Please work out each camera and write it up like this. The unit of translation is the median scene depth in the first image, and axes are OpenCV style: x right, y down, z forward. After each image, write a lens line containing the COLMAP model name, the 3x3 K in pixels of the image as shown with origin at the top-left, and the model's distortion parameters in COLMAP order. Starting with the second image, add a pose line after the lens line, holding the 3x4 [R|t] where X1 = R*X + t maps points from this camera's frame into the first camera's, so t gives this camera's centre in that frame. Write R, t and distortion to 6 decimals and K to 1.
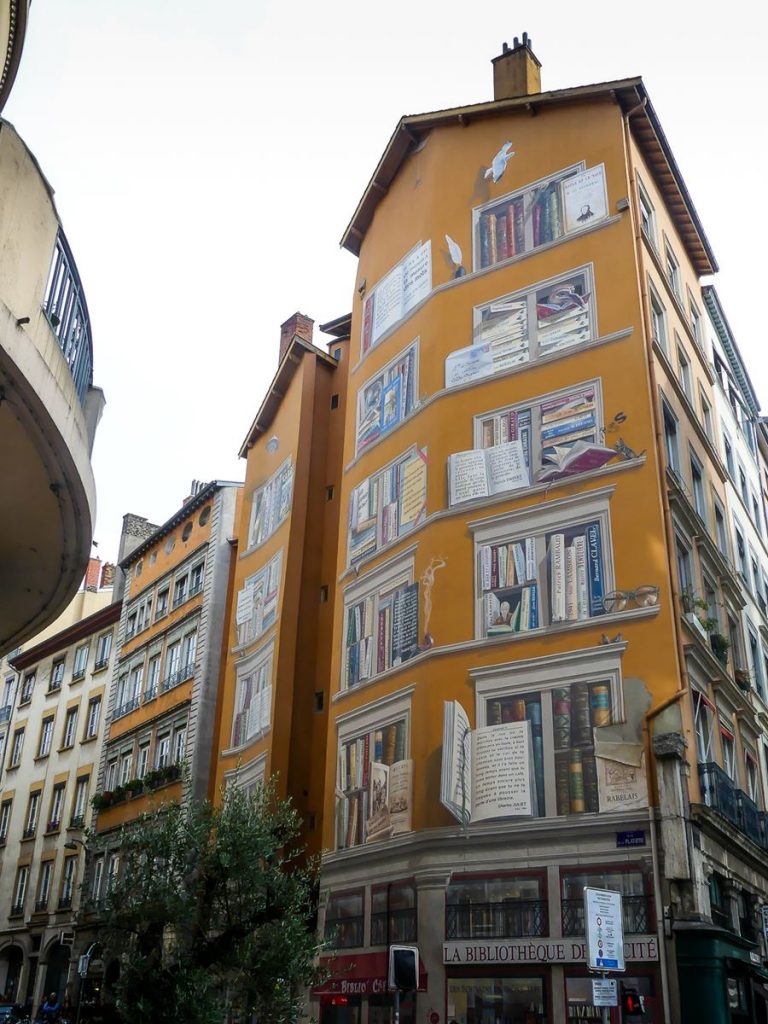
lens RADIAL K [[1050.9, 0, 384.6], [0, 1050.9, 511.7], [0, 0, 1]] dist [0.030604, 0.000000]
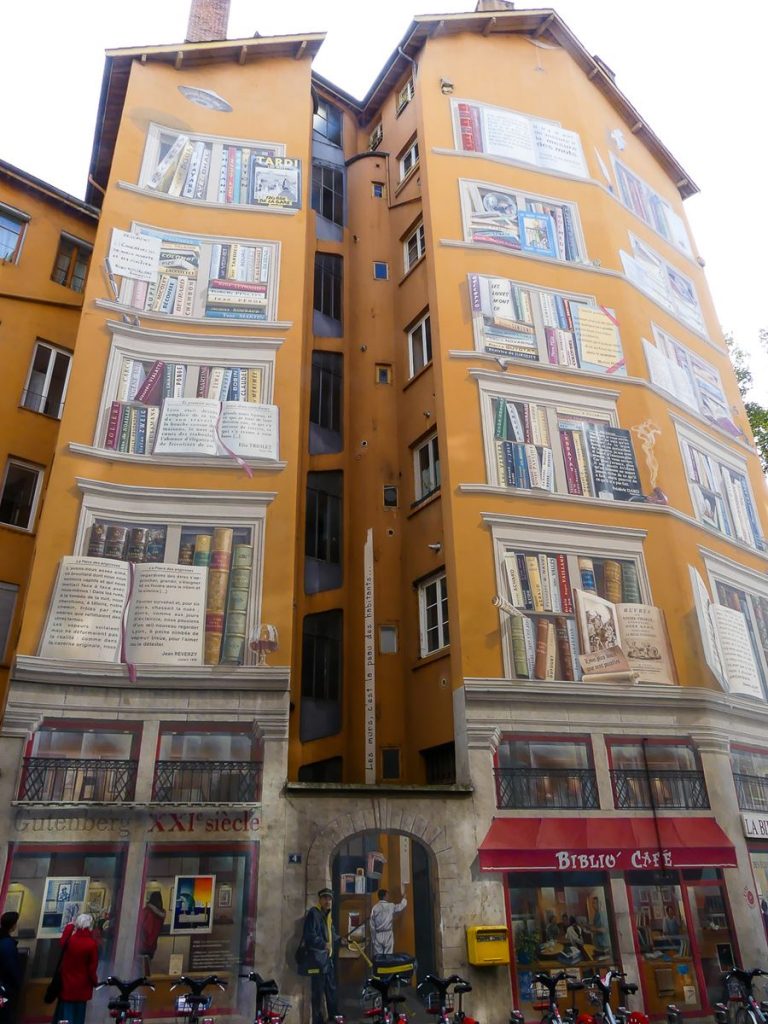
lens RADIAL K [[743.2, 0, 382.8], [0, 743.2, 513.3], [0, 0, 1]] dist [-0.004535, 0.012841]
pose [[0.291472, 0.402226, 0.867905, -0.594592], [-0.400112, 0.875383, -0.271320, 0.410344], [-0.868881, -0.268177, 0.416085, 0.917683]]
